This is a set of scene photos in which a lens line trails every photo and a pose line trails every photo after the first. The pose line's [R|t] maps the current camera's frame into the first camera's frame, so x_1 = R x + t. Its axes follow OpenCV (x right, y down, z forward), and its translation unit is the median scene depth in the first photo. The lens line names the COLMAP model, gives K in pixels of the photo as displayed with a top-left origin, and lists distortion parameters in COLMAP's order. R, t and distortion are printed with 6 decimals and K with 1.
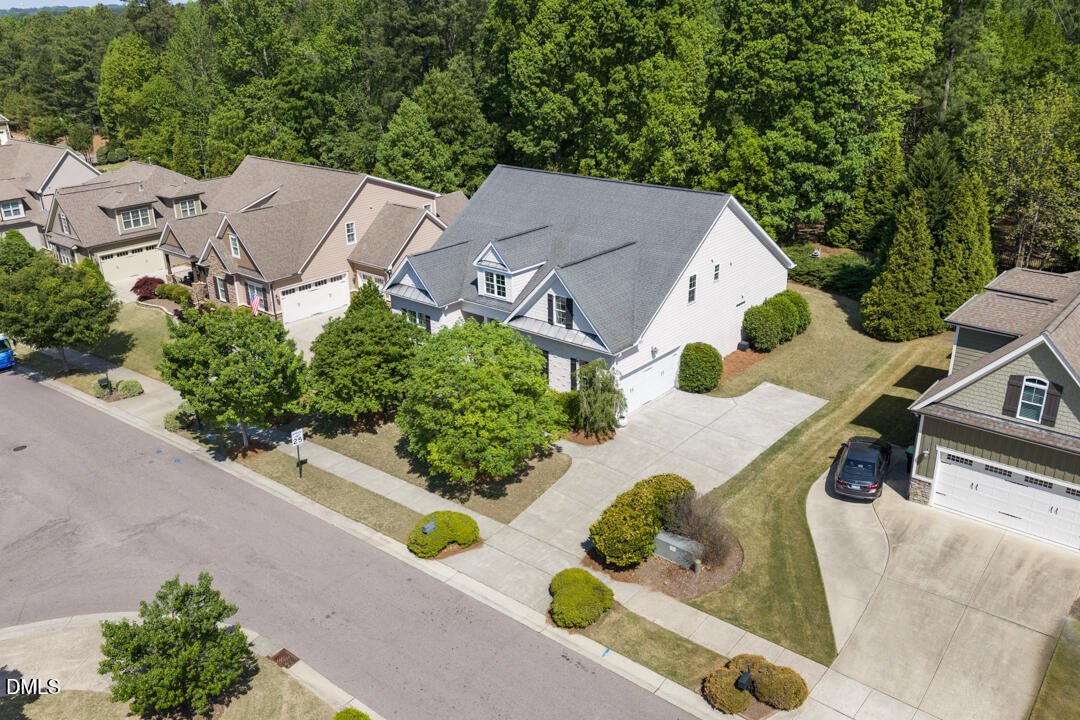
lens RADIAL K [[889.6, 0, 540.0], [0, 889.6, 360.0], [0, 0, 1]] dist [-0.003880, -0.001580]
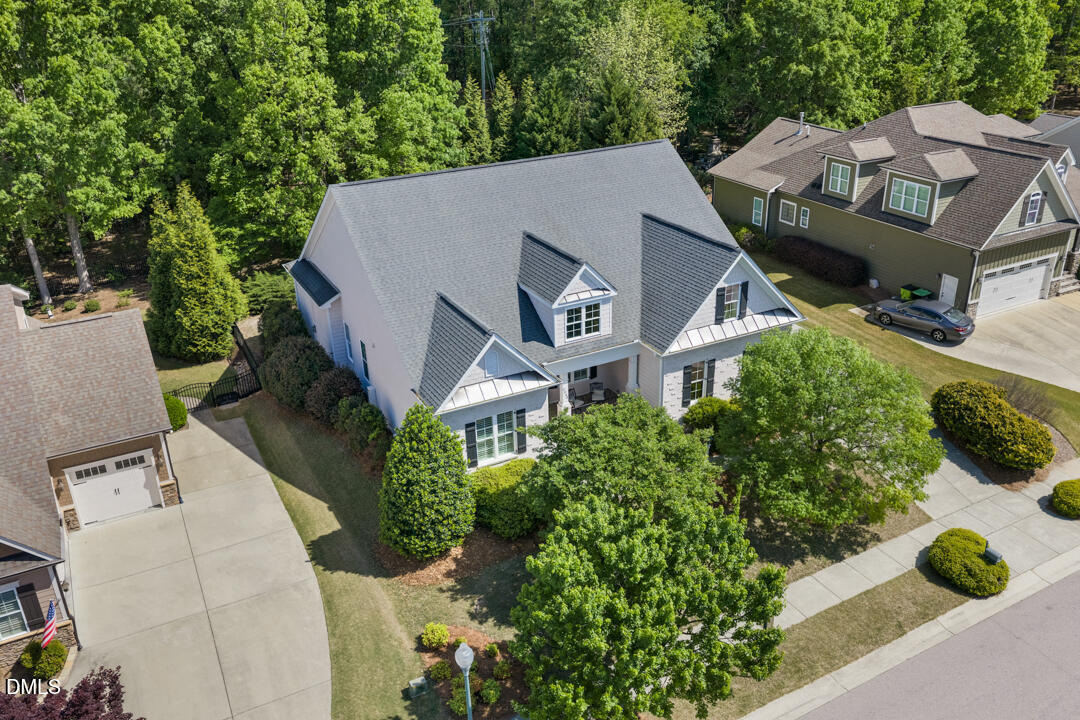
lens RADIAL K [[889.6, 0, 540.0], [0, 889.6, 360.0], [0, 0, 1]] dist [-0.003880, -0.001580]
pose [[0.373497, -0.381058, 0.845751, -0.763269], [0.361588, 0.899420, 0.245556, -0.275317], [-0.854257, 0.214099, 0.473716, 0.783130]]
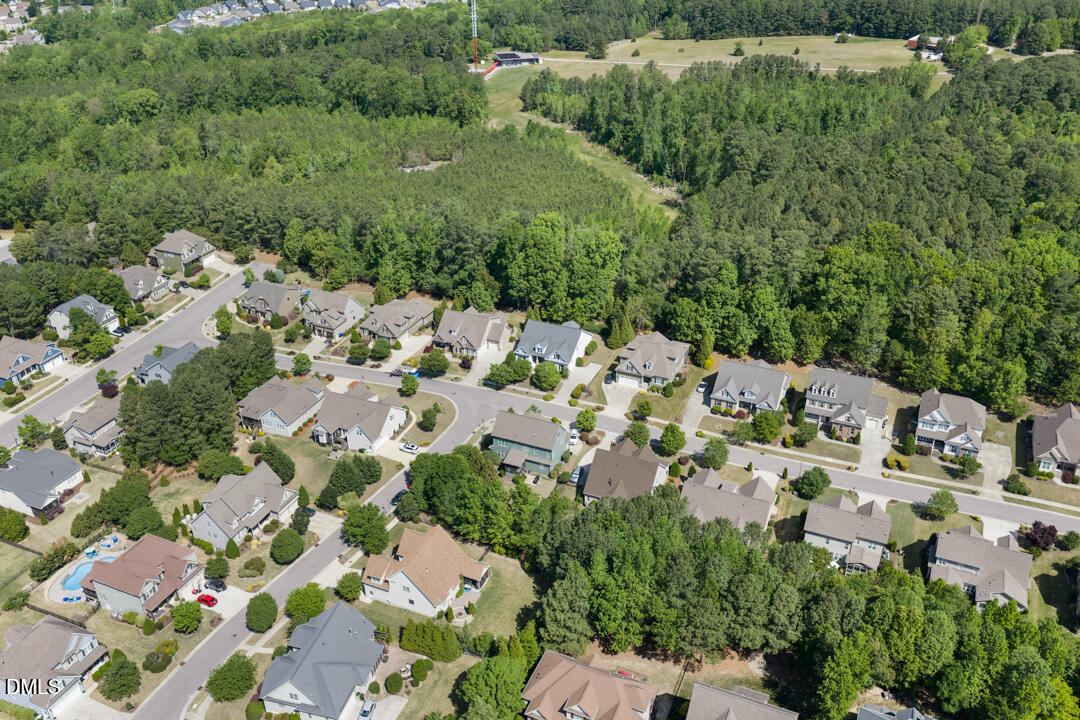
lens RADIAL K [[889.6, 0, 540.0], [0, 889.6, 360.0], [0, 0, 1]] dist [-0.003880, -0.001580]
pose [[0.959847, -0.123941, 0.251661, -1.512920], [0.090078, 0.985771, 0.141921, -0.851924], [-0.265670, -0.113553, 0.957353, -4.408657]]
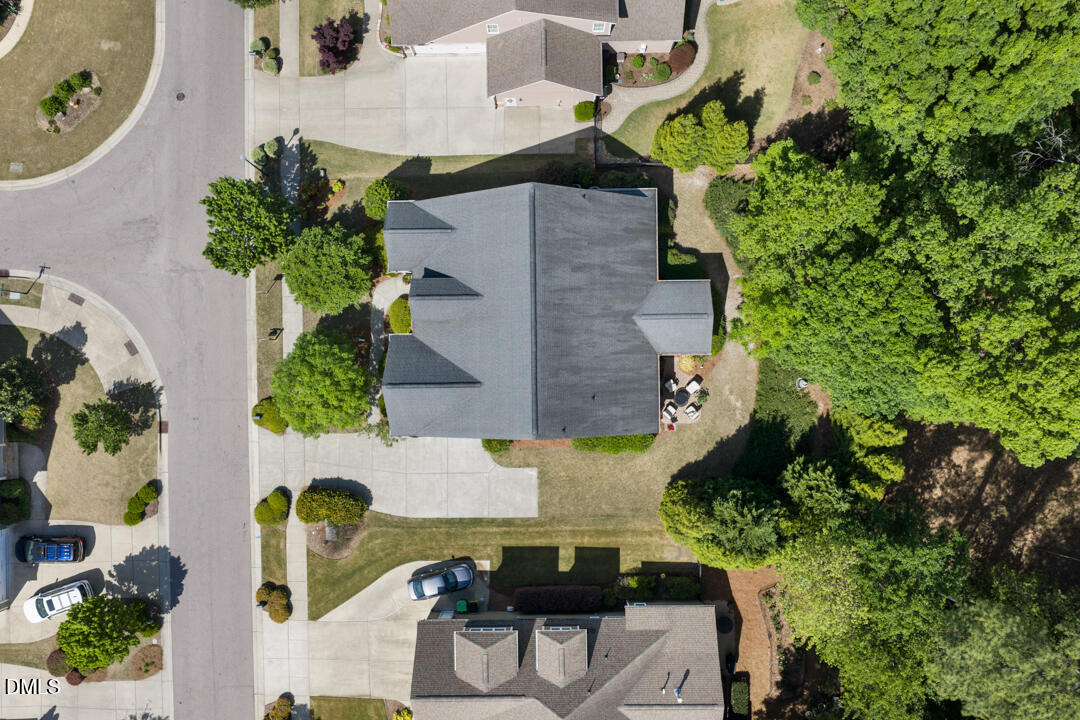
lens RADIAL K [[889.6, 0, 540.0], [0, 889.6, 360.0], [0, 0, 1]] dist [-0.003880, -0.001580]
pose [[0.656560, 0.754273, -0.001038, 0.146568], [-0.286847, 0.250959, 0.924521, -1.455626], [0.697602, -0.606706, 0.381130, 0.653991]]
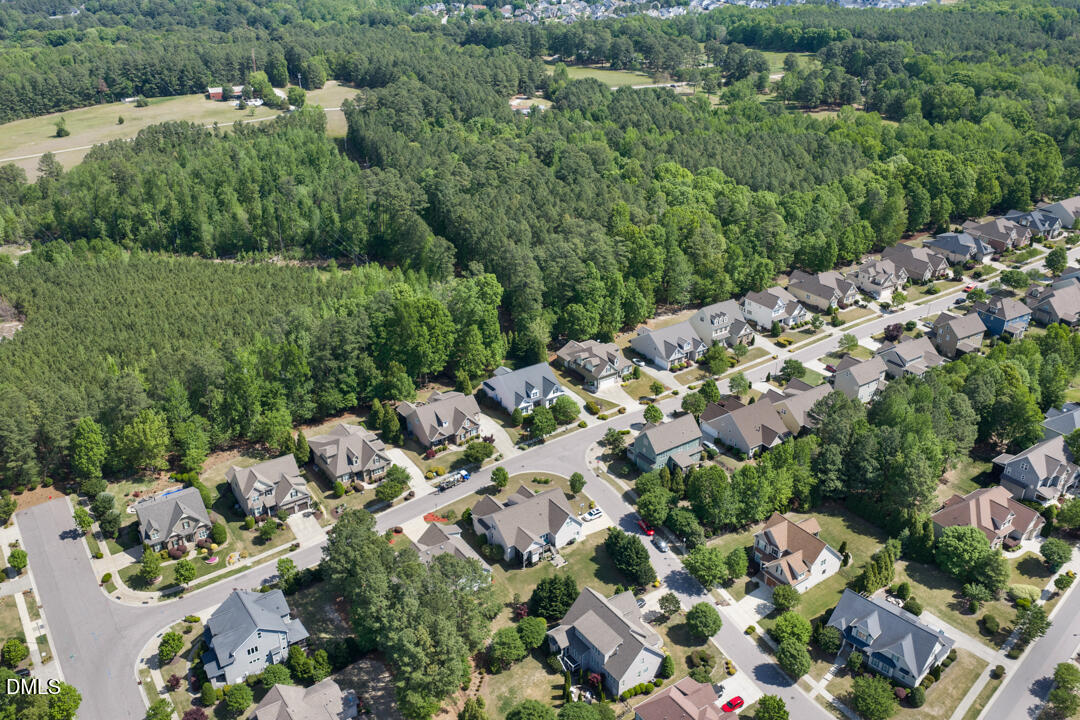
lens RADIAL K [[889.6, 0, 540.0], [0, 889.6, 360.0], [0, 0, 1]] dist [-0.003880, -0.001580]
pose [[0.264317, -0.407122, 0.874293, -5.081934], [0.348808, 0.885520, 0.306899, -2.086268], [-0.899150, 0.223842, 0.376065, -1.164102]]
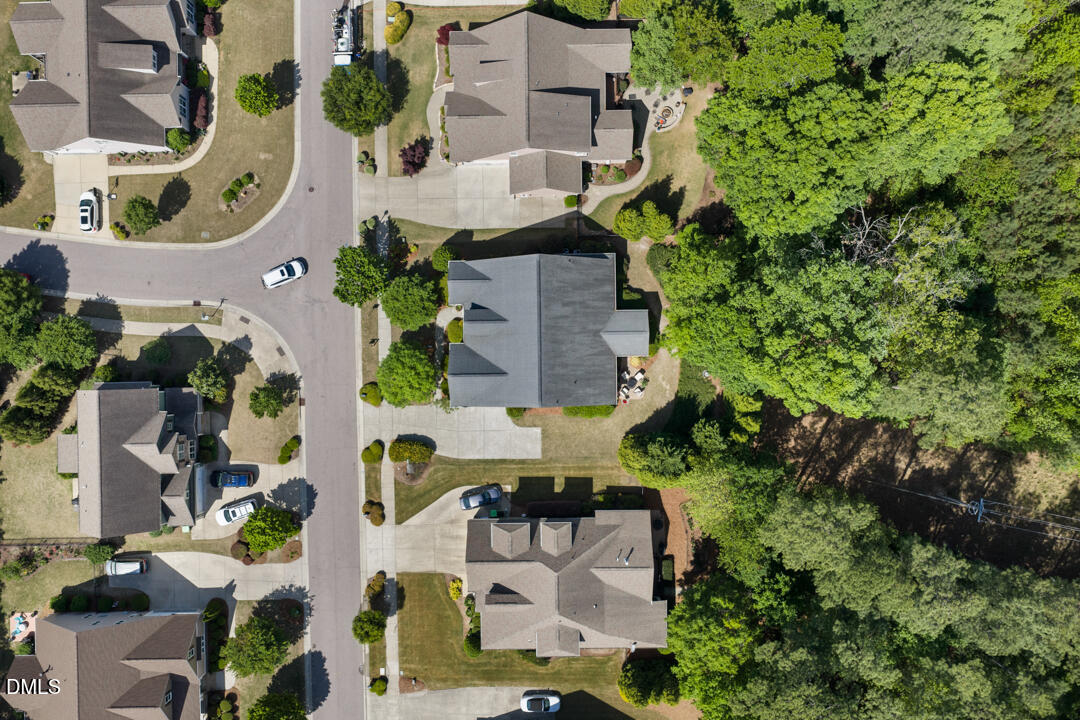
lens RADIAL K [[889.6, 0, 540.0], [0, 889.6, 360.0], [0, 0, 1]] dist [-0.003880, -0.001580]
pose [[0.656285, 0.754483, 0.006678, 0.125389], [-0.289343, 0.243490, 0.925739, -2.291986], [0.696829, -0.609481, 0.378103, 0.310162]]
